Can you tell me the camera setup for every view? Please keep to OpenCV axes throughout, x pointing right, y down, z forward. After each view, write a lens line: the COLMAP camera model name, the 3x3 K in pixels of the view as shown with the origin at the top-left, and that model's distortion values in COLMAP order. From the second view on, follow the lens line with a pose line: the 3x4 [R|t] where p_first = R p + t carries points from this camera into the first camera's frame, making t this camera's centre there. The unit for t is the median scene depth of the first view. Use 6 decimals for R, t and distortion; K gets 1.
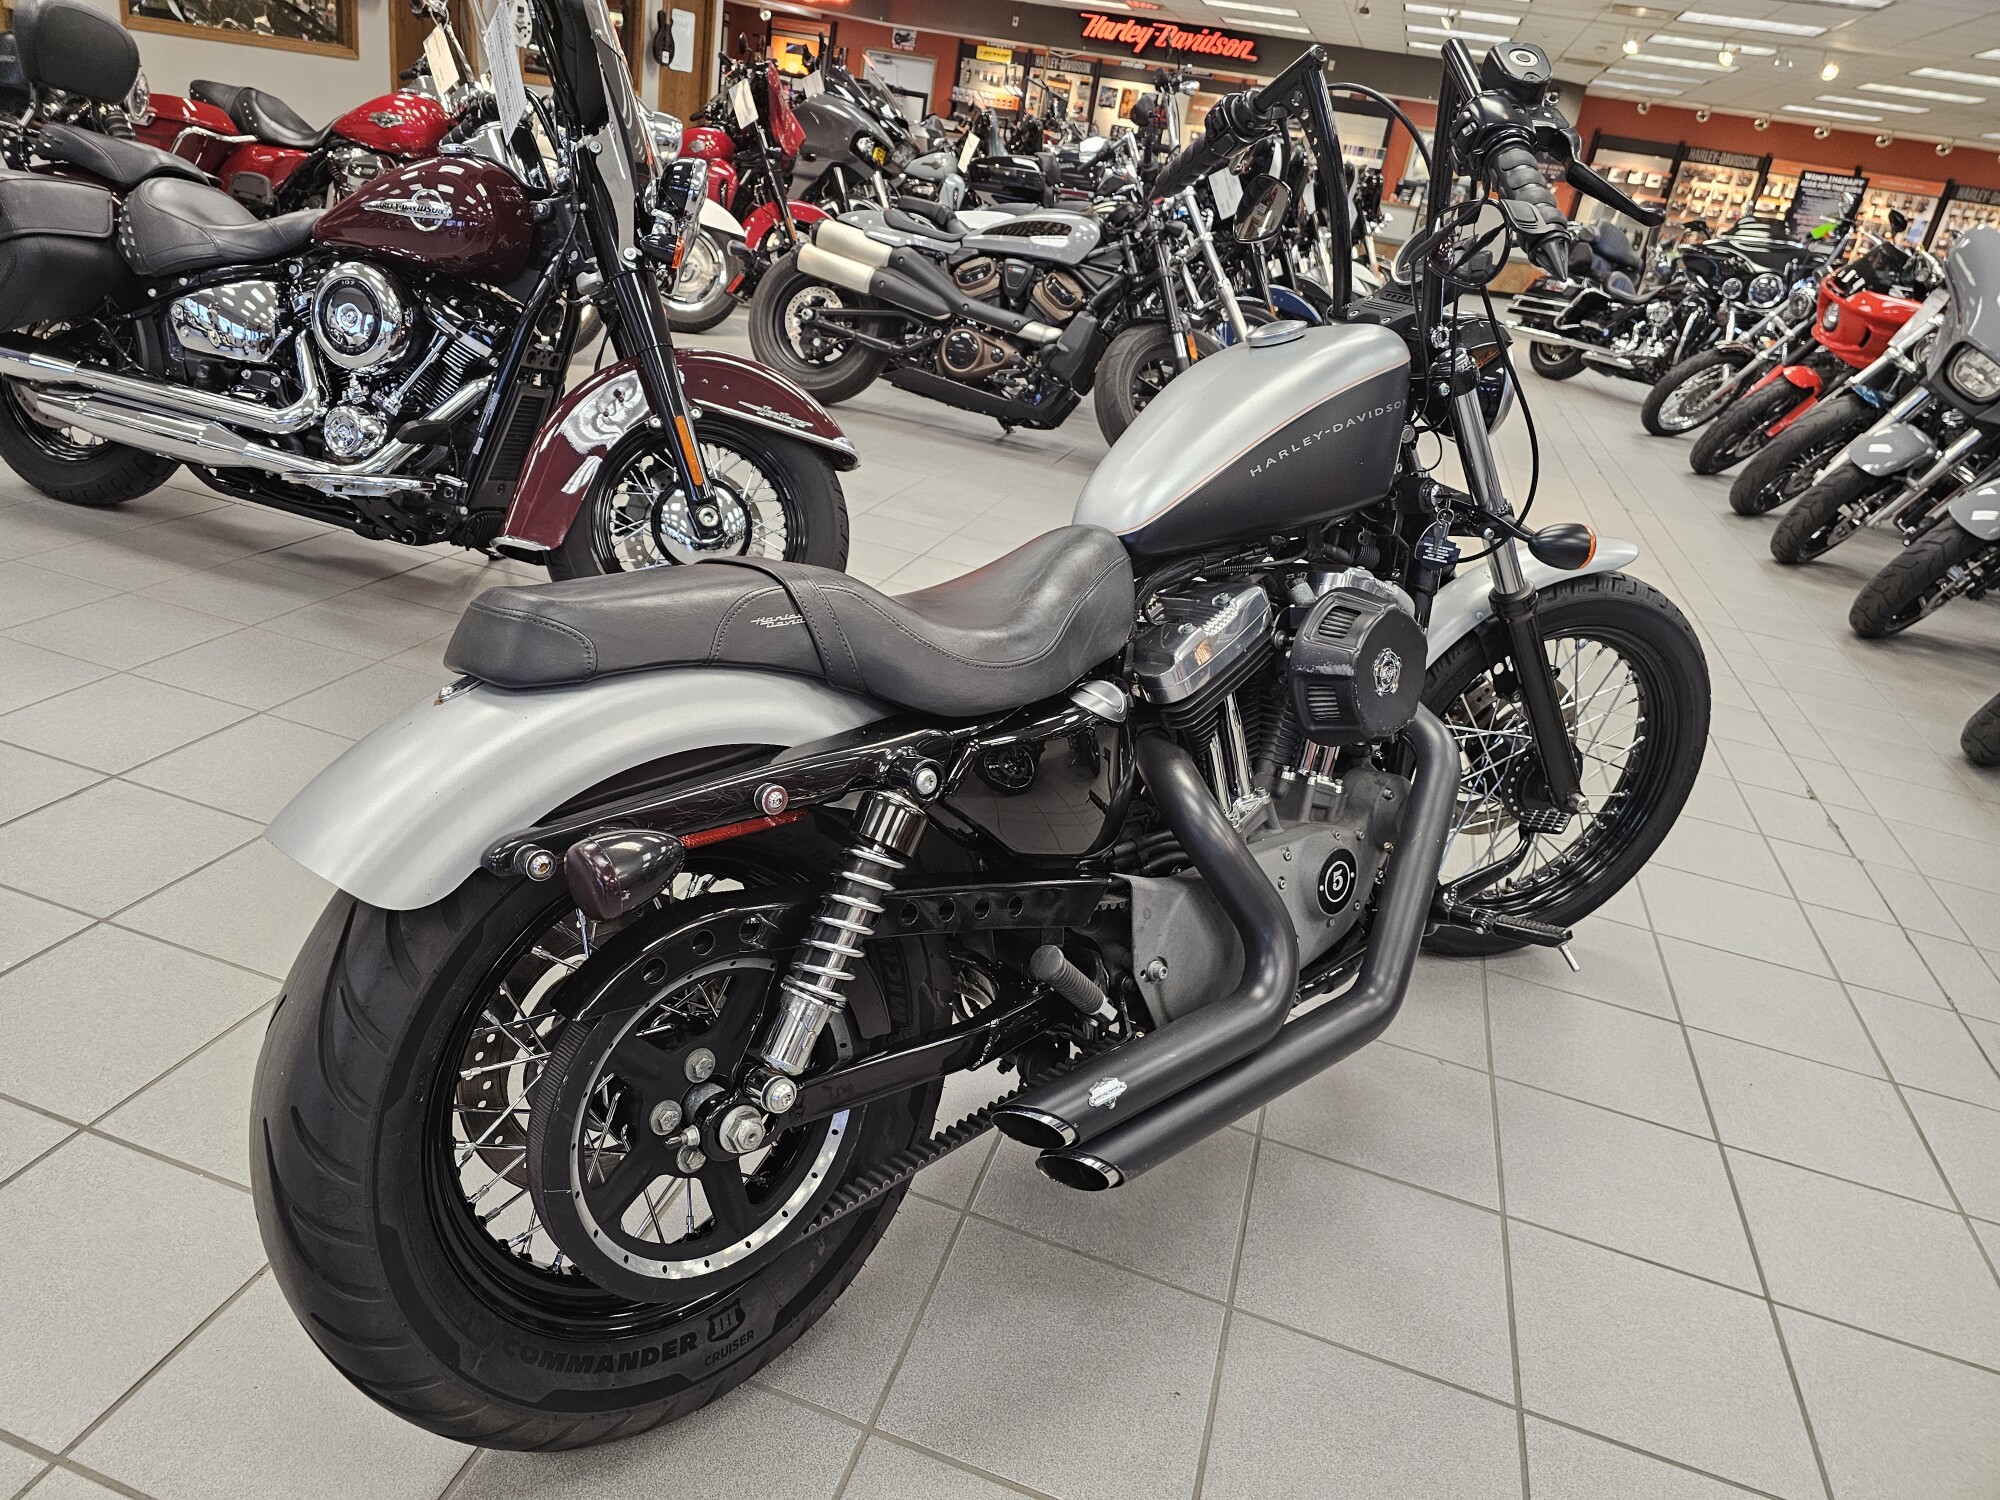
lens RADIAL K [[1340.9, 0, 953.5], [0, 1340.9, 729.7], [0, 0, 1]] dist [0.043548, -0.040883]
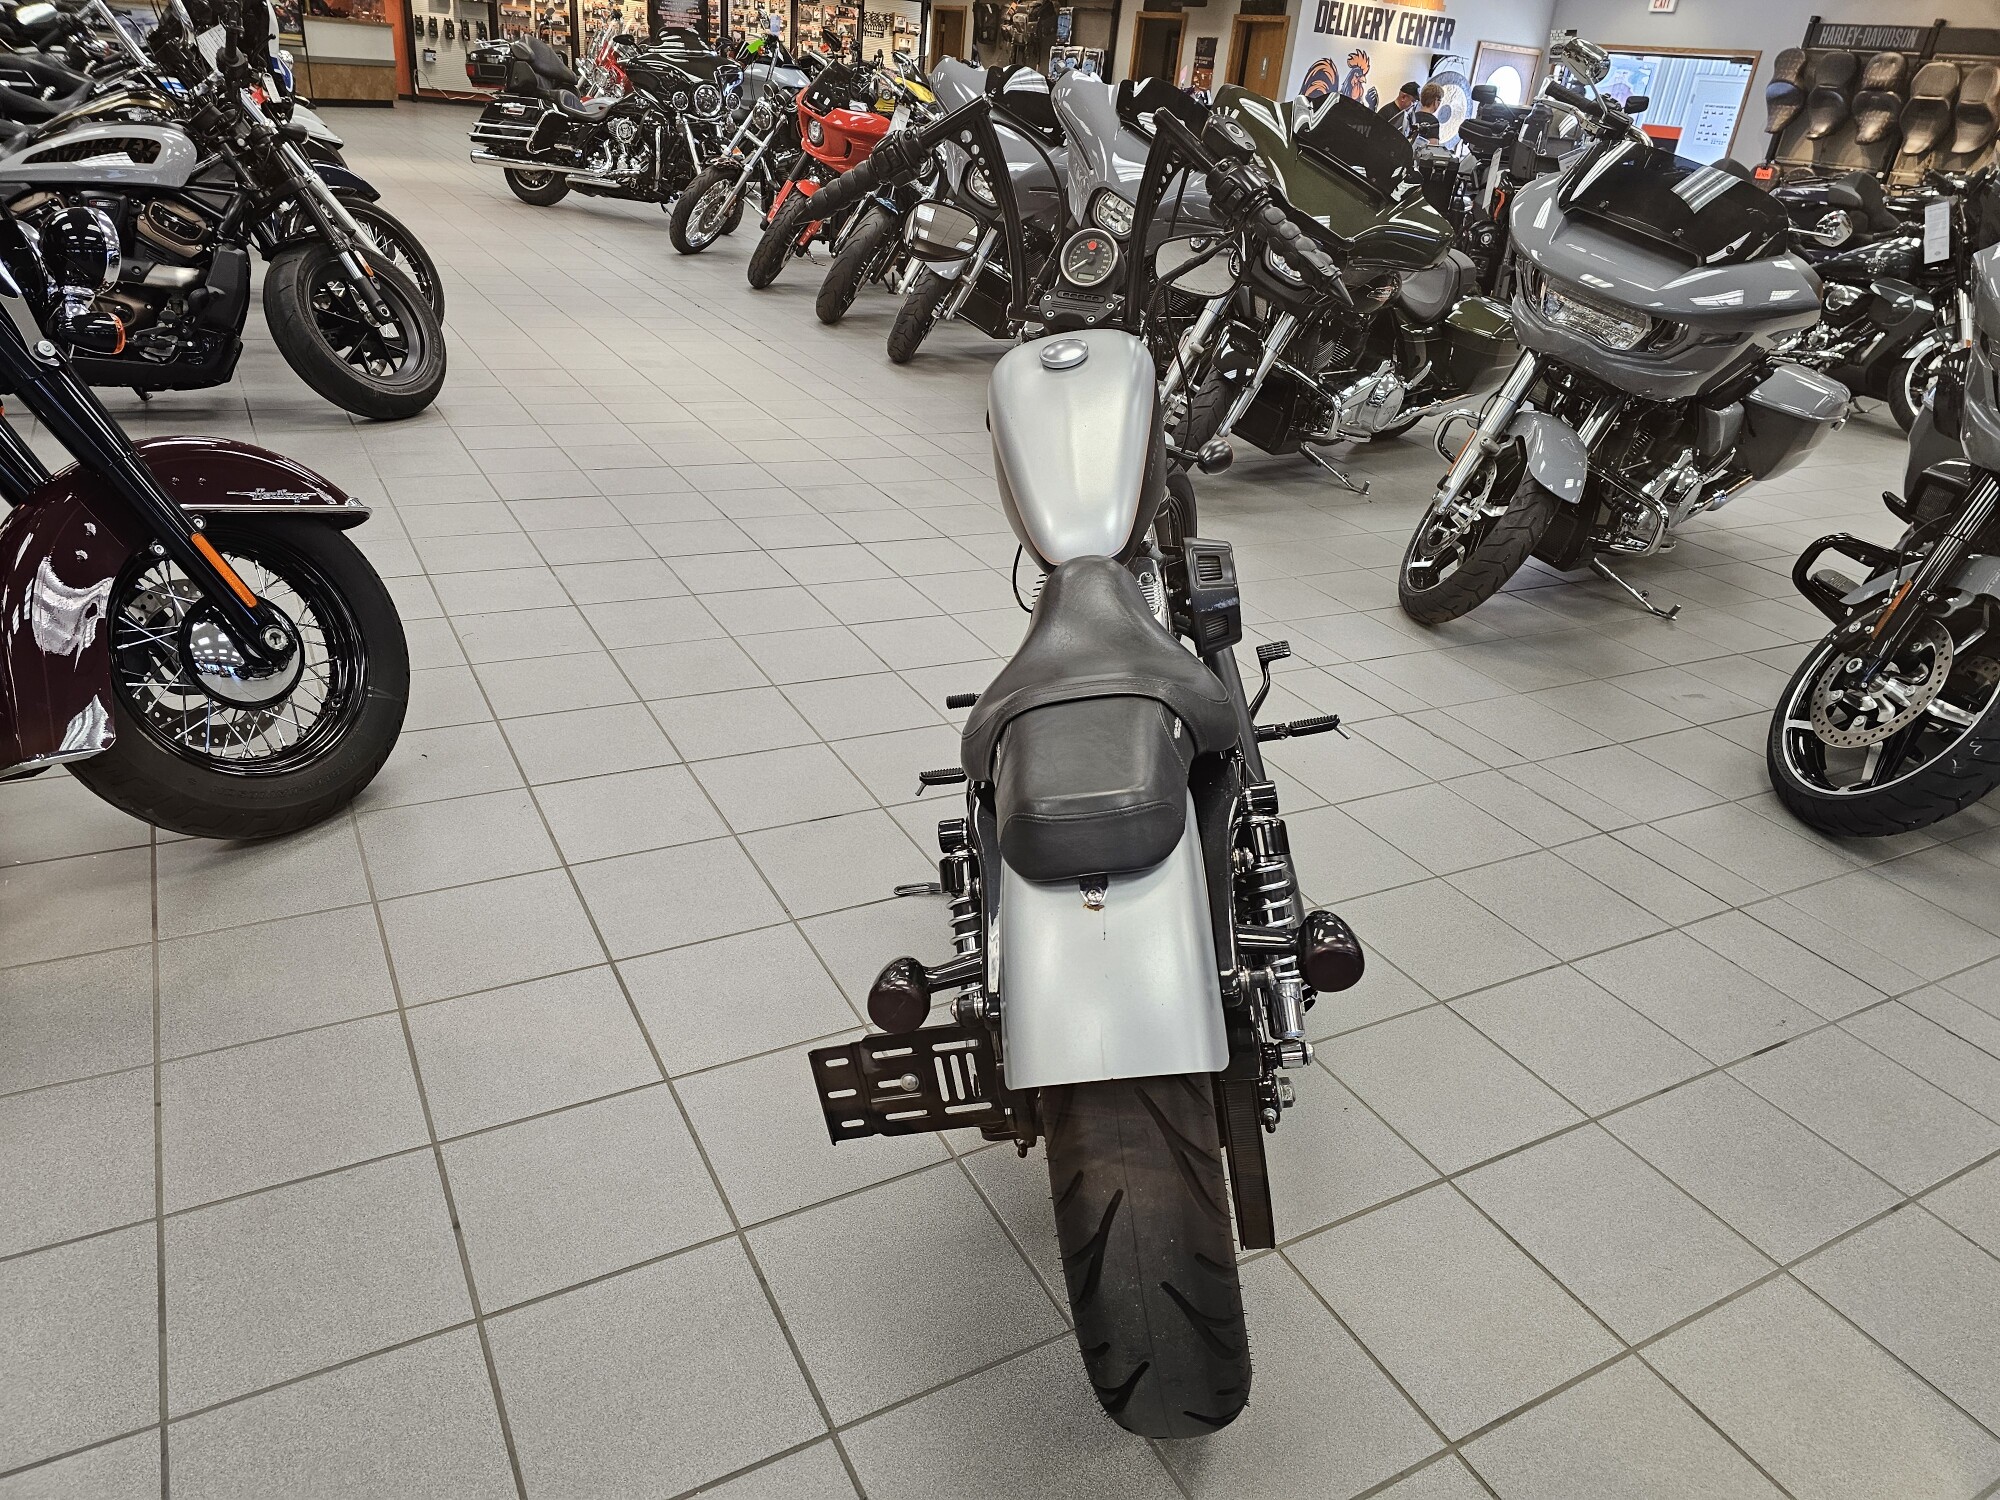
lens RADIAL K [[1340.9, 0, 1012.0], [0, 1340.9, 764.6], [0, 0, 1]] dist [0.043548, -0.040883]
pose [[0.675166, -0.404364, 0.616961, -0.204878], [0.300220, 0.914595, 0.270894, -0.086173], [-0.673809, 0.002326, 0.738902, 0.037884]]
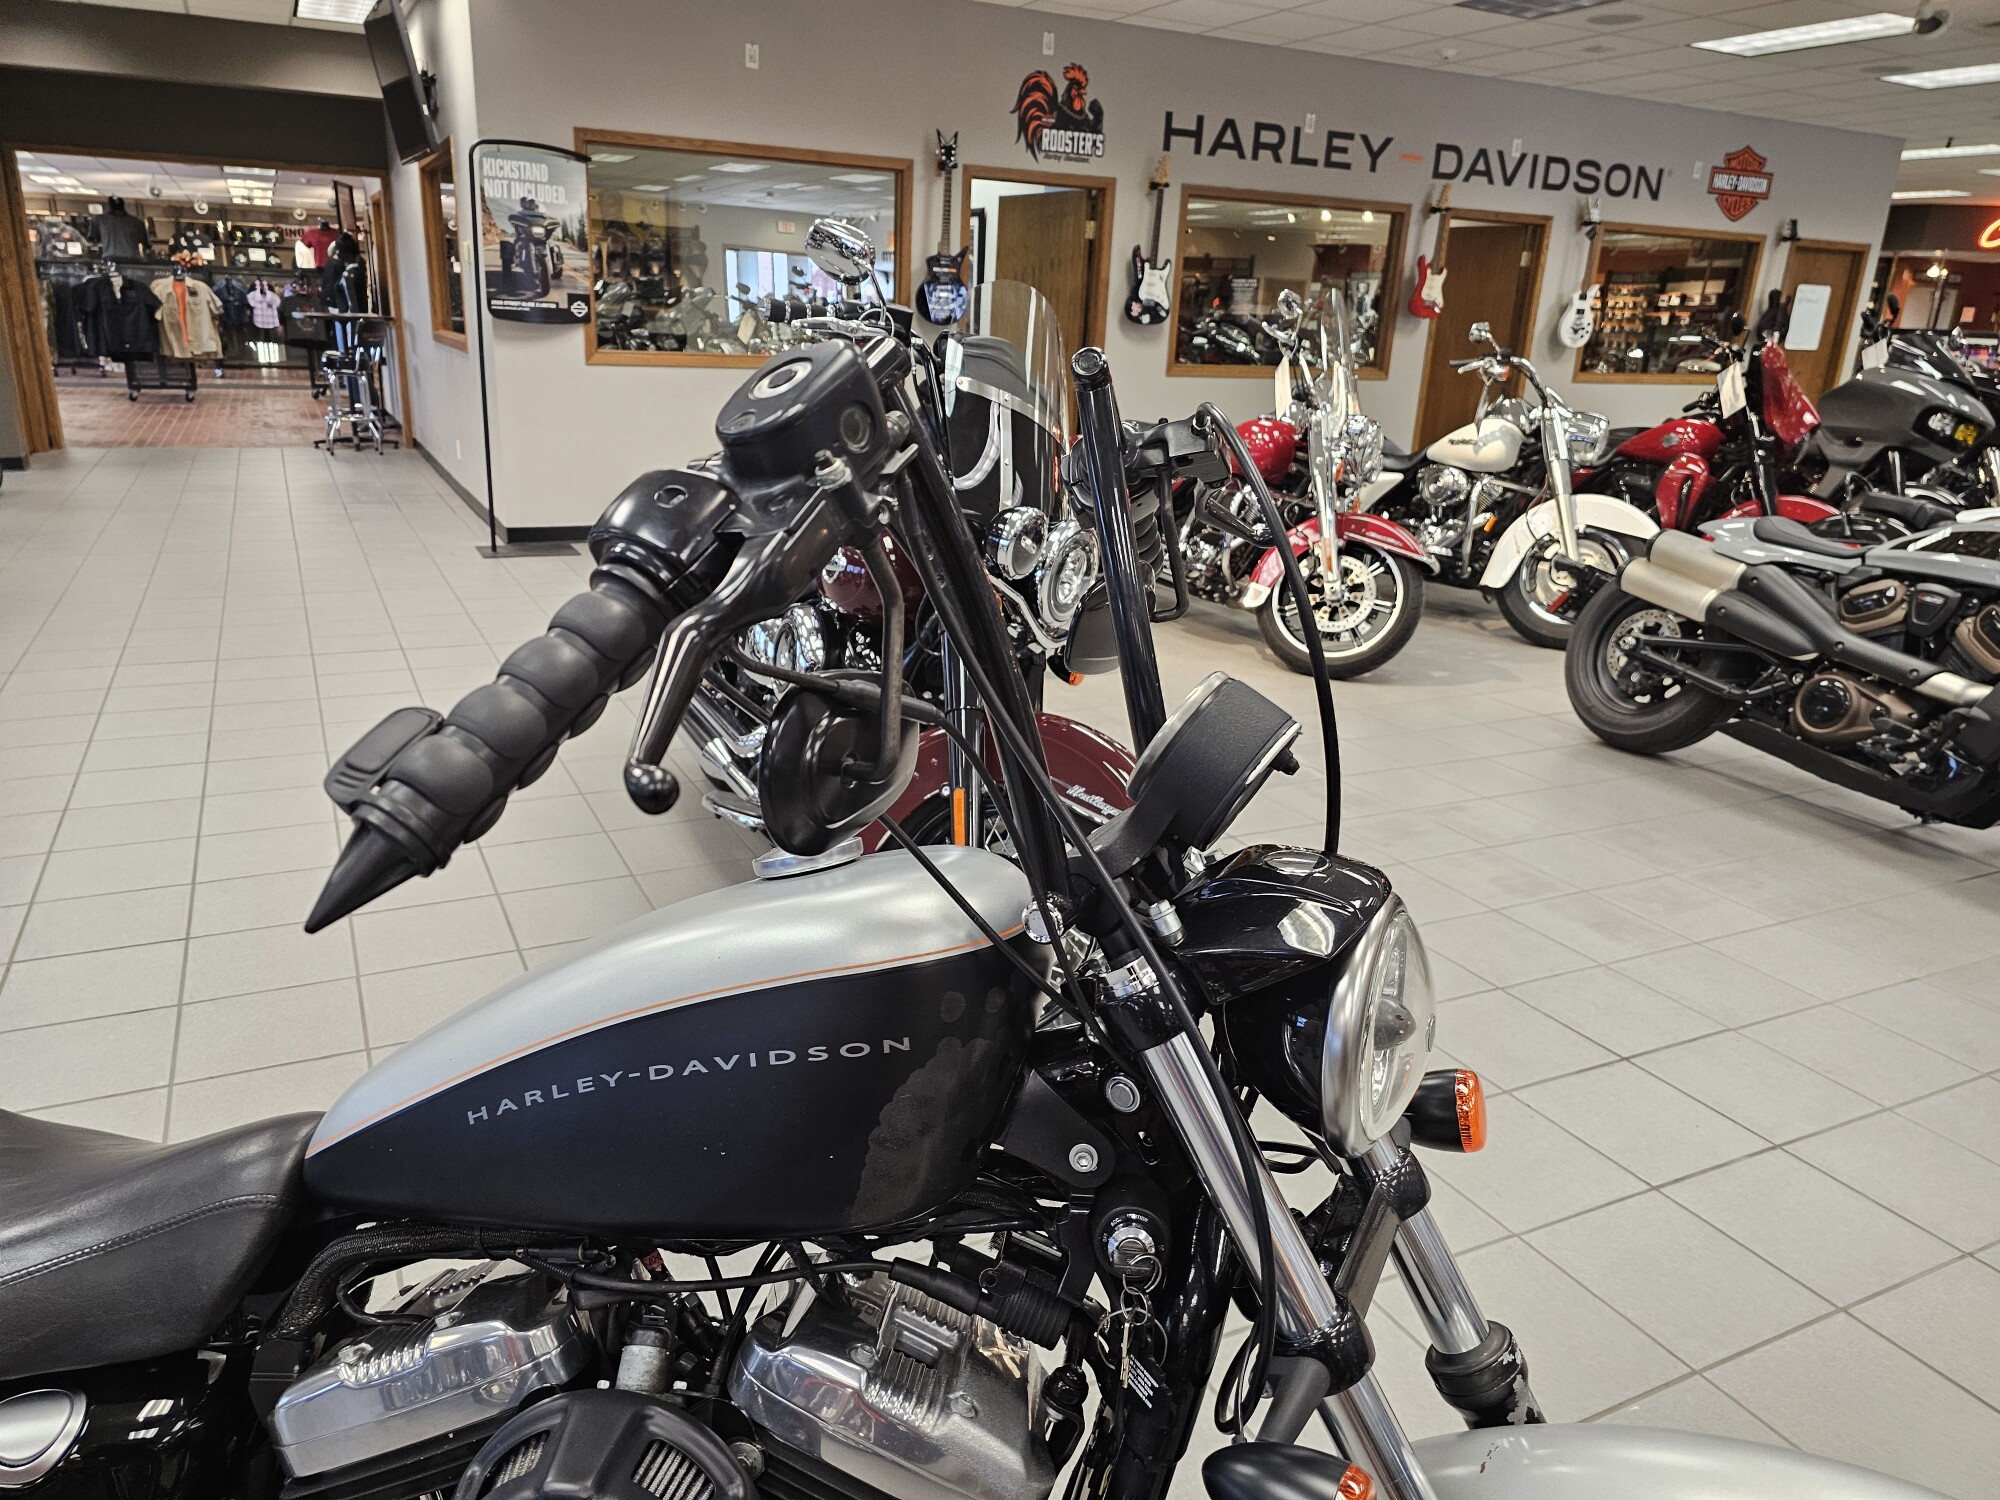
lens RADIAL K [[1340.9, 0, 987.4], [0, 1340.9, 762.8], [0, 0, 1]] dist [0.043548, -0.040883]
pose [[0.697769, 0.114287, -0.707147, 0.193745], [-0.233886, 0.969436, -0.074107, -0.089258], [0.677065, 0.217101, 0.703172, 0.190595]]
